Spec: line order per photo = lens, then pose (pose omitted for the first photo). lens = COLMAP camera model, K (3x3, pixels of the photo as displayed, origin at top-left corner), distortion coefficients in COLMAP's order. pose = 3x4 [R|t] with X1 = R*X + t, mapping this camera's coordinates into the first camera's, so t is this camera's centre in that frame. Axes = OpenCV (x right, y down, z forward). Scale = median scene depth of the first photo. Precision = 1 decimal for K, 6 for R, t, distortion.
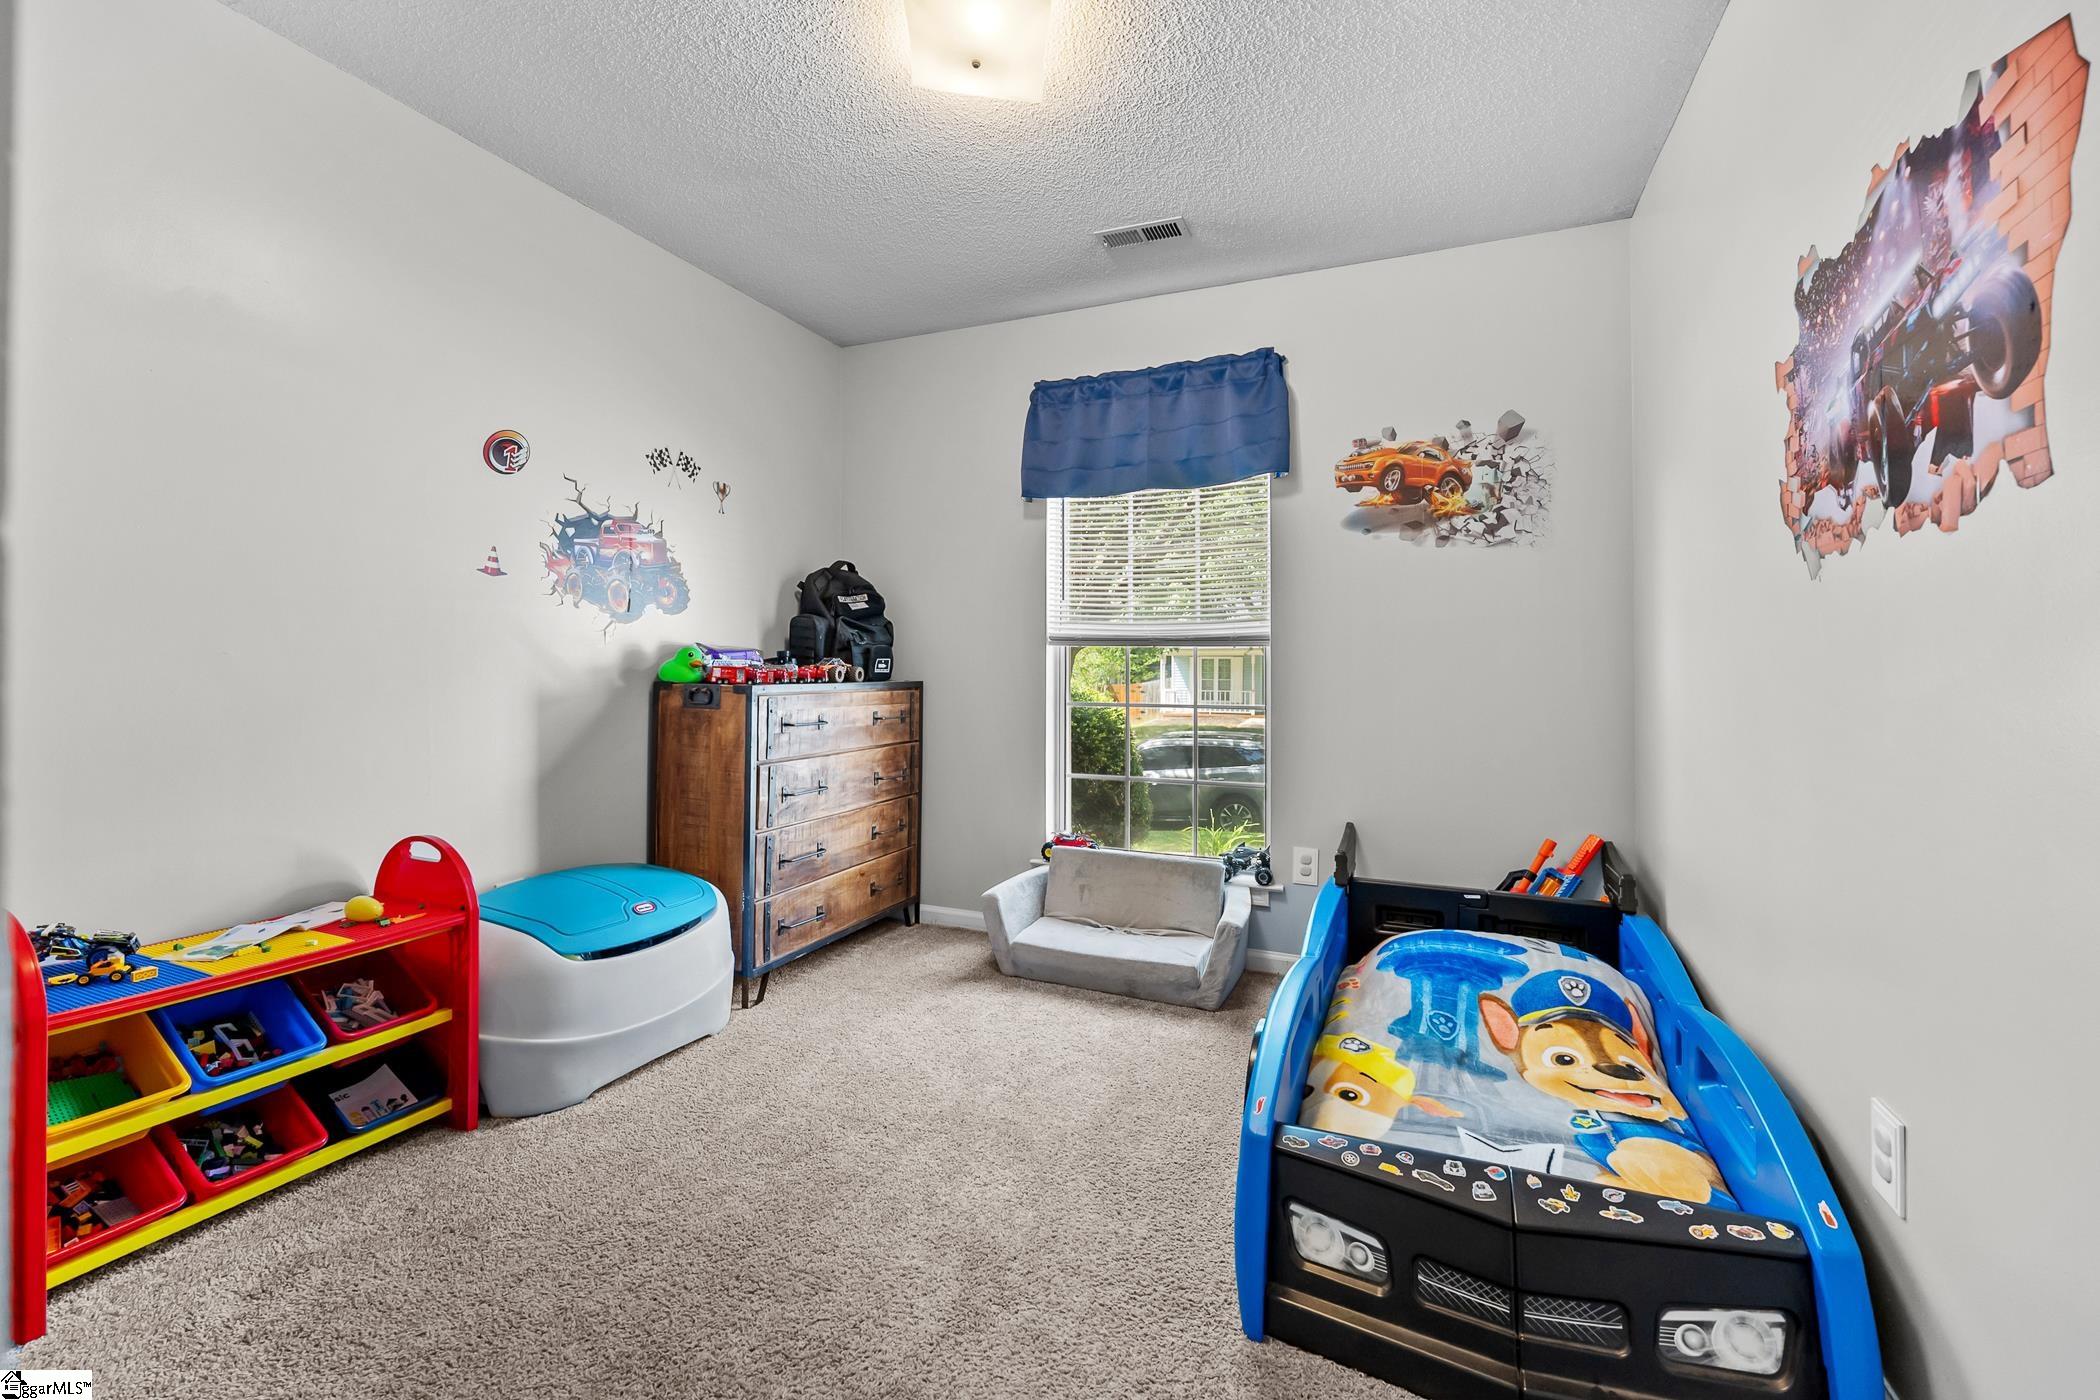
lens RADIAL K [[884.7, 0, 1045.8], [0, 884.7, 659.9], [0, 0, 1]] dist [-0.000211, -0.000375]
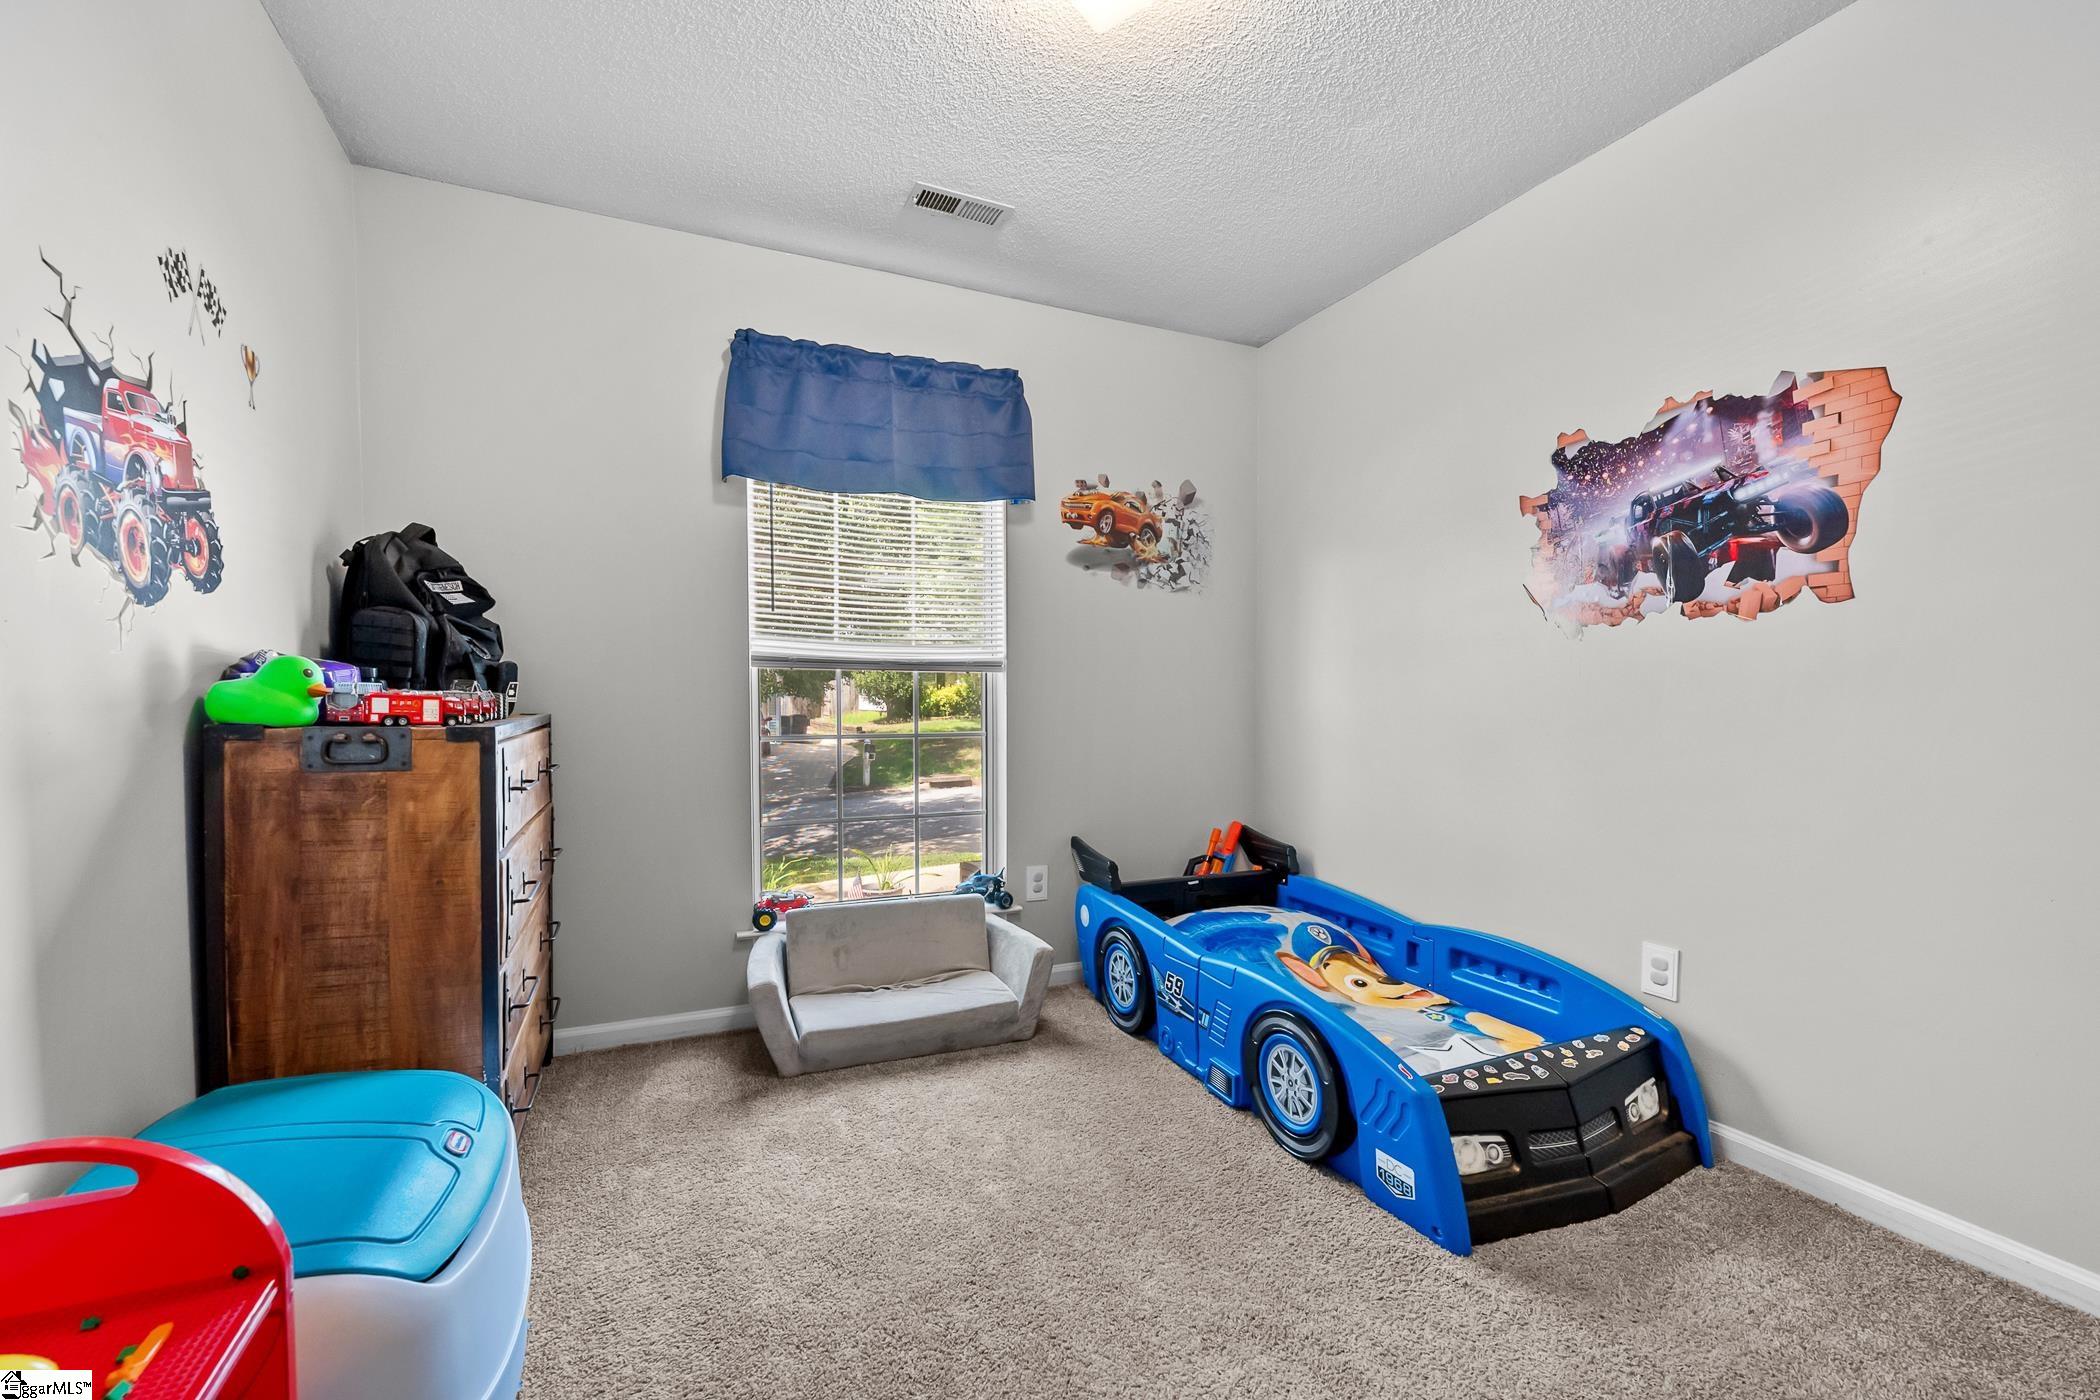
lens RADIAL K [[883.4, 0, 1048.0], [0, 883.4, 729.6], [0, 0, 1]] dist [0.000833, -0.000018]
pose [[0.675315, -0.032782, 0.736800, -0.507944], [-0.005529, 0.998759, 0.049504, -0.000676], [-0.737508, -0.037504, 0.674296, 0.319759]]
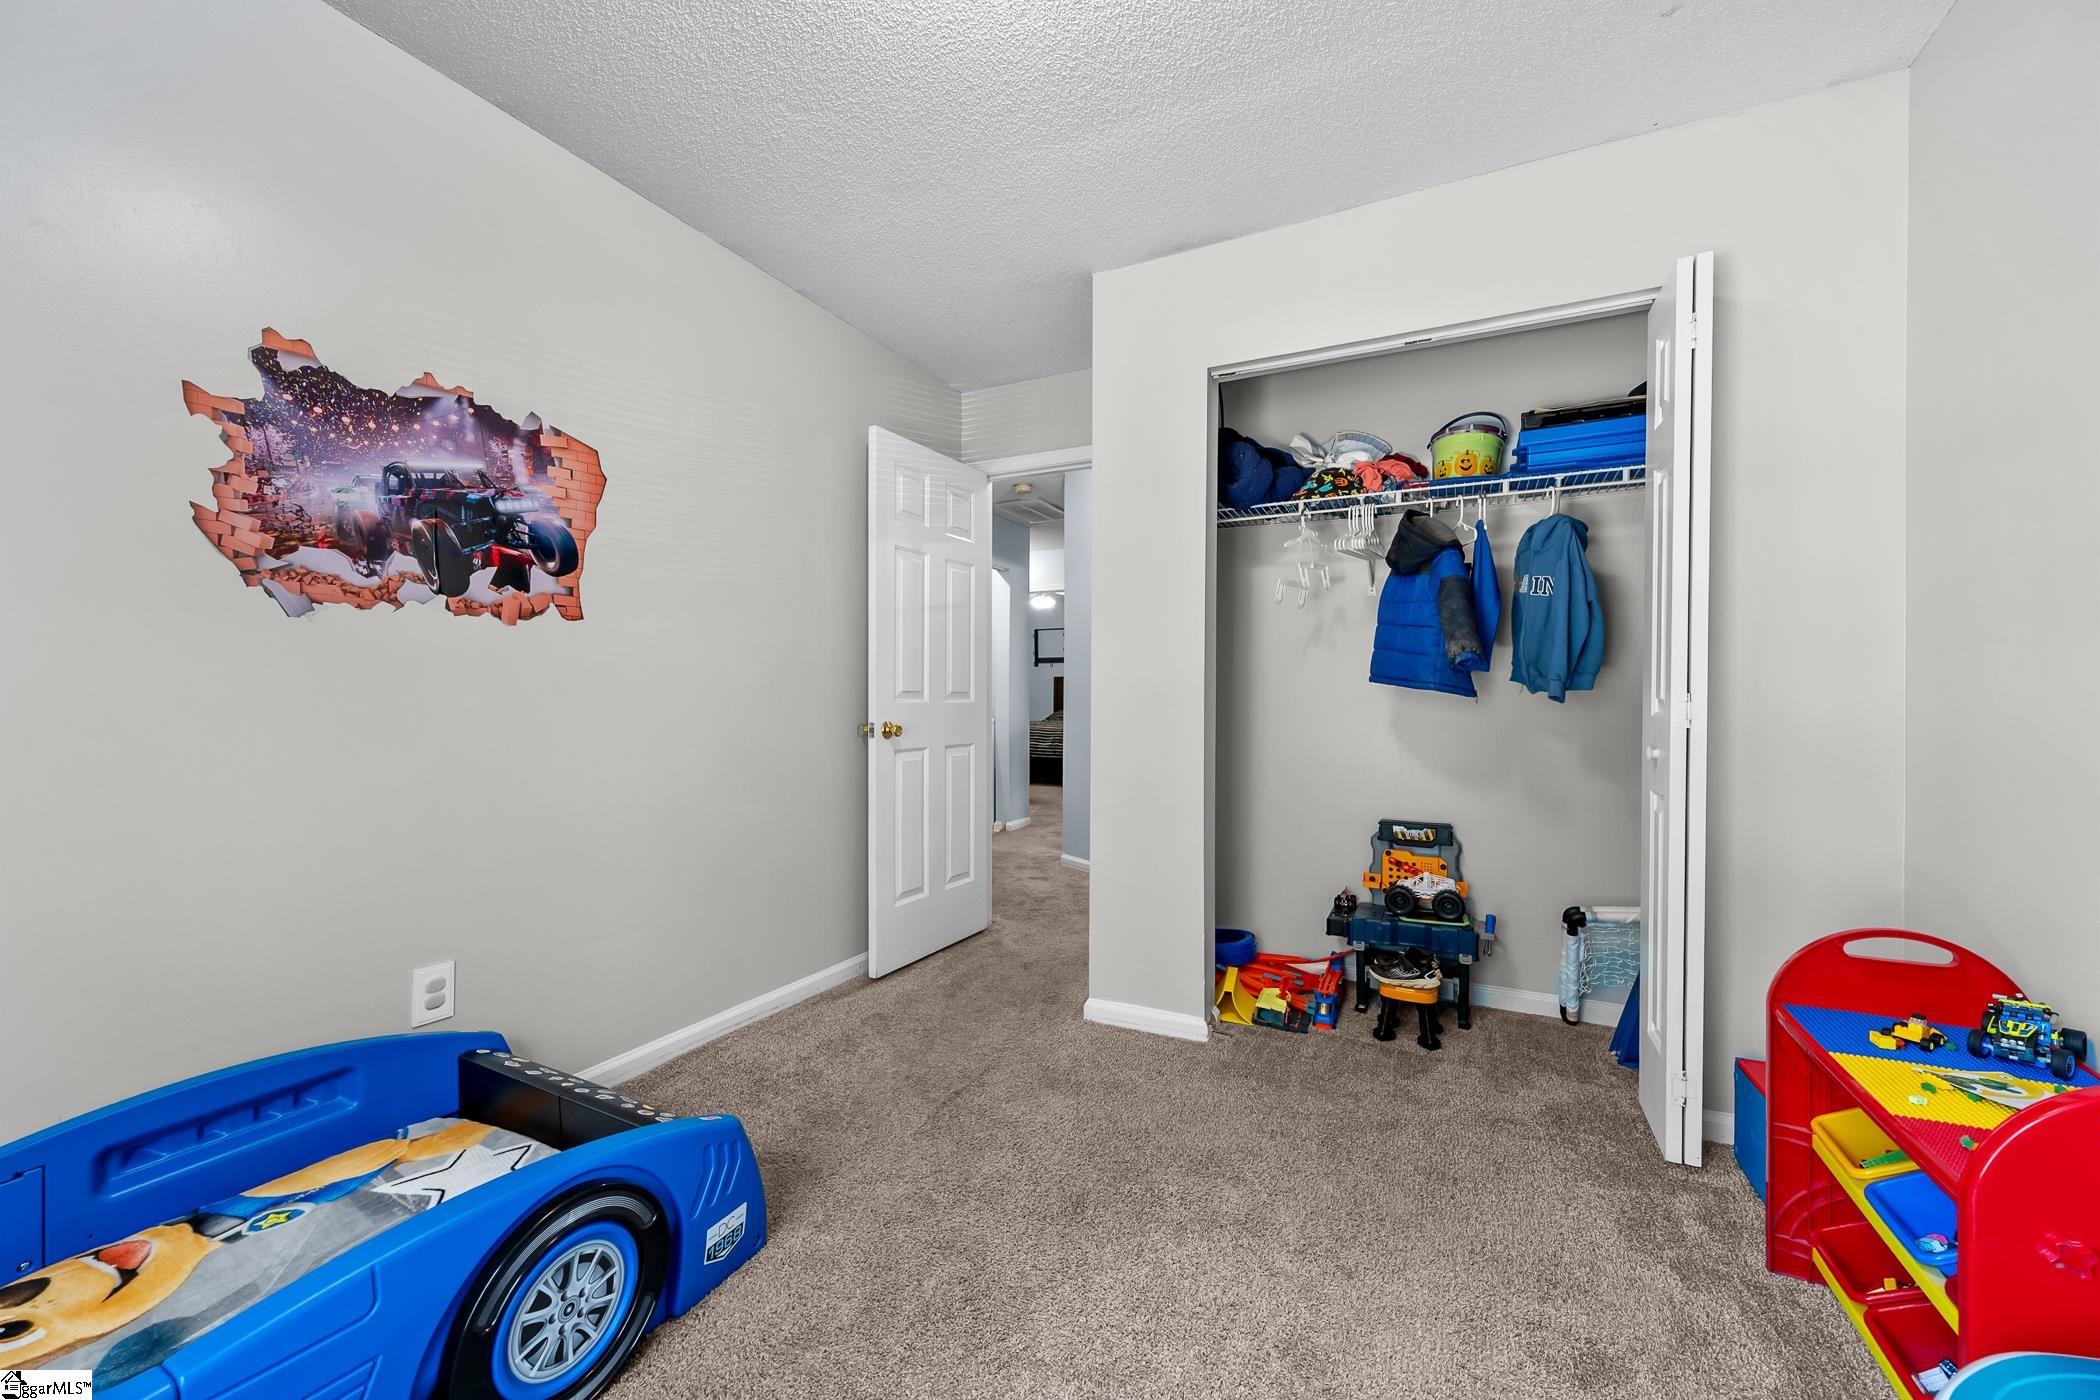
lens RADIAL K [[826.3, 0, 1041.3], [0, 826.3, 701.5], [0, 0, 1]] dist [-0.000547, 0.000146]
pose [[-0.998184, -0.007231, 0.059809, -0.108488], [-0.007813, 0.999924, -0.009492, 0.013602], [-0.059735, -0.009942, -0.998165, 1.074728]]
